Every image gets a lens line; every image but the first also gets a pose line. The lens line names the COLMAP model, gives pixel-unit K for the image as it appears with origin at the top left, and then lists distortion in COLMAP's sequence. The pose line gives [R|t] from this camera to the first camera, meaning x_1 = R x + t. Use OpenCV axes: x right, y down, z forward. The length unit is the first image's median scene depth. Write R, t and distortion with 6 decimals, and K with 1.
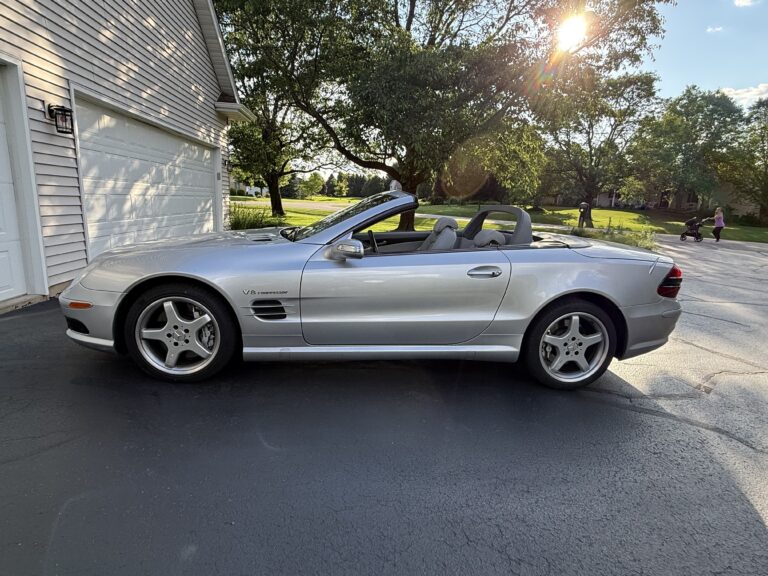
lens RADIAL K [[420.5, 0, 384.0], [0, 420.5, 288.0], [0, 0, 1]] dist [0.000551, -0.000919]
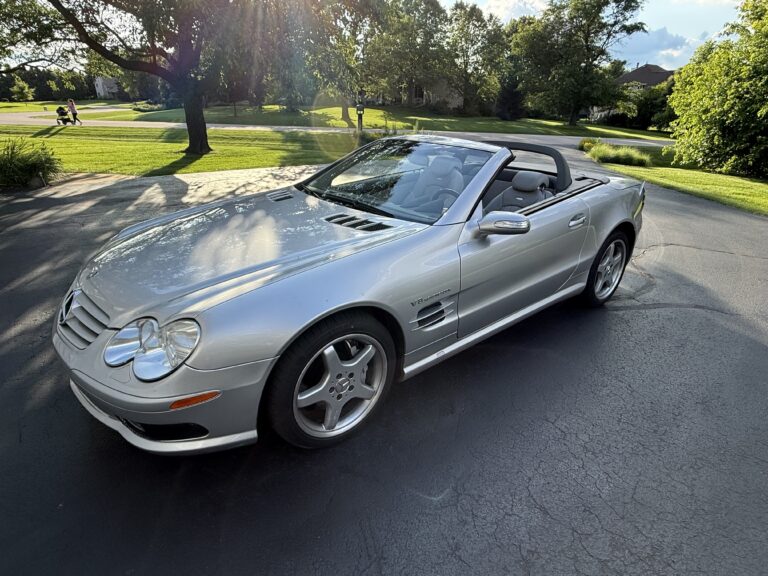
lens RADIAL K [[420.8, 0, 383.2], [0, 420.8, 283.2], [0, 0, 1]] dist [0.002567, -0.001732]
pose [[0.839573, -0.243870, 0.485433, -0.130060], [0.138381, 0.960105, 0.242999, -0.038935], [-0.525327, -0.136841, 0.839825, 0.066649]]
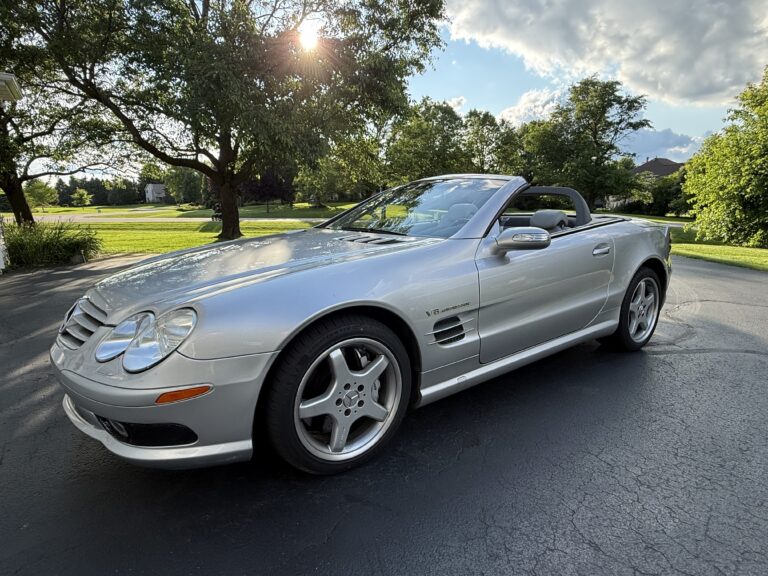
lens RADIAL K [[420.5, 0, 384.0], [0, 420.5, 288.0], [0, 0, 1]] dist [0.000551, -0.000919]
pose [[0.864552, -0.154349, 0.478253, -0.128349], [0.154454, 0.987214, 0.039396, -0.012768], [-0.478219, 0.039808, 0.877338, 0.070138]]
